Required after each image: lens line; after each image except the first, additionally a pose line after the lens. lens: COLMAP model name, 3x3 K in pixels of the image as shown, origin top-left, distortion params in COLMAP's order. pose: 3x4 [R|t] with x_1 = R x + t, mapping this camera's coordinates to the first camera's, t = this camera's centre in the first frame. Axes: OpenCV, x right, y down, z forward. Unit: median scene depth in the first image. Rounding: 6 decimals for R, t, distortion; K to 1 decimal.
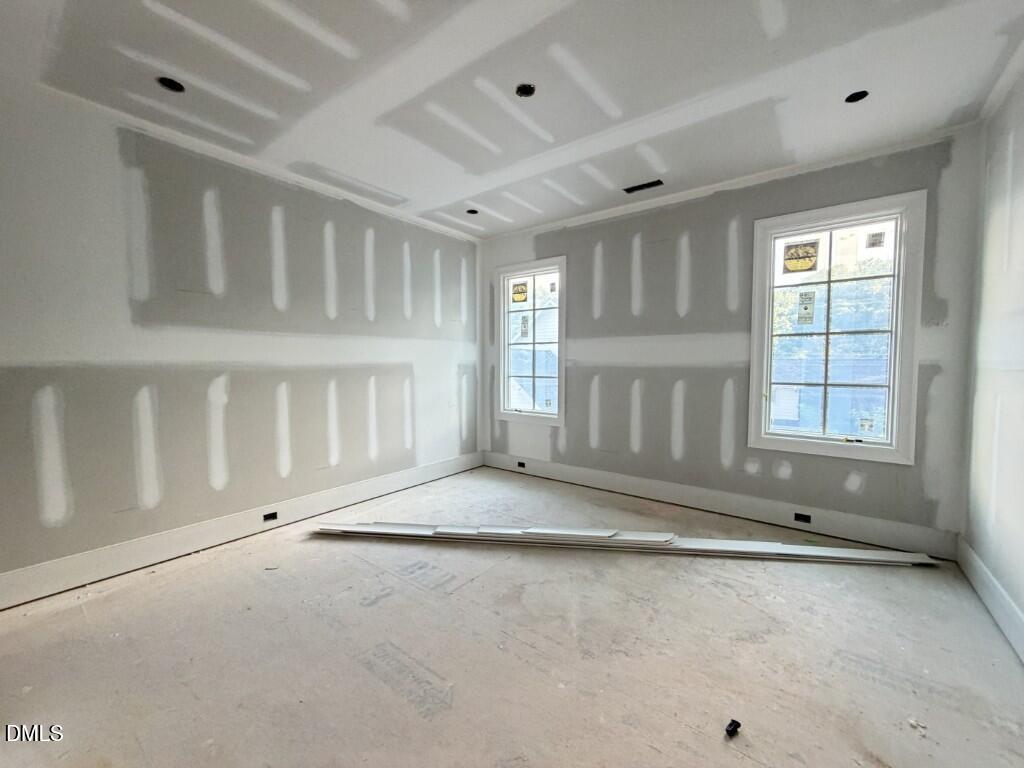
lens RADIAL K [[410.0, 0, 509.6], [0, 410.0, 384.0], [0, 0, 1]] dist [0.001015, -0.000169]
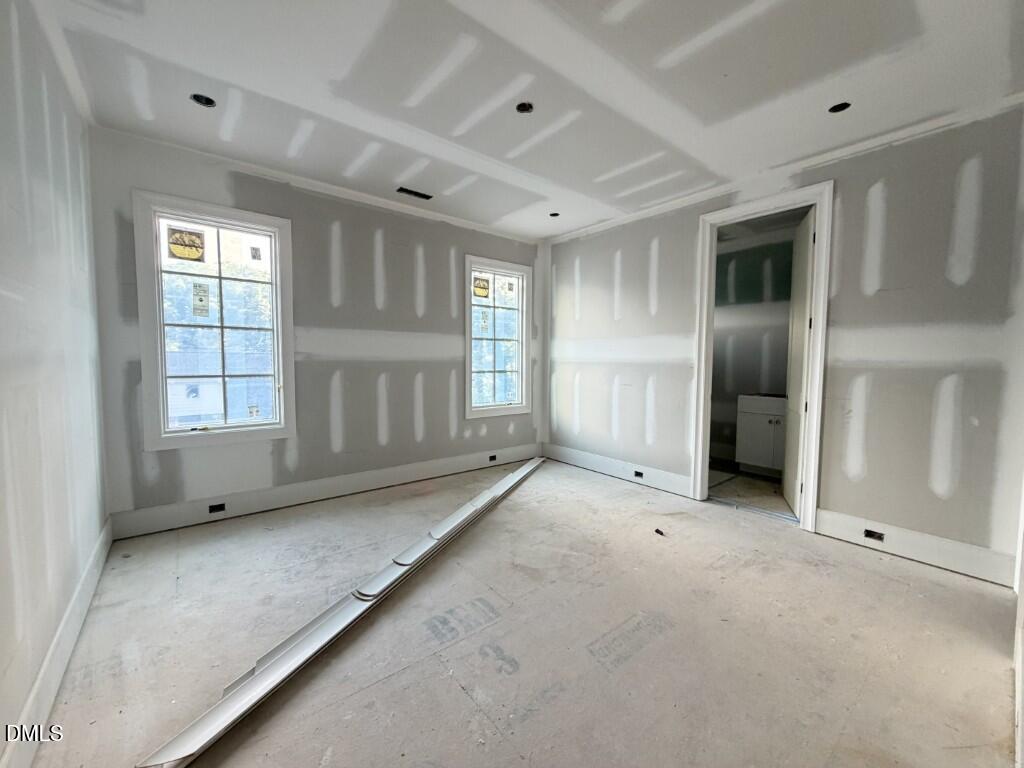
lens RADIAL K [[410.0, 0, 509.6], [0, 410.0, 384.0], [0, 0, 1]] dist [0.001015, -0.000169]
pose [[0.231854, -0.059495, 0.970930, -0.633085], [0.040820, 0.997844, 0.051396, -0.025009], [-0.971894, 0.027717, 0.233782, 0.475831]]
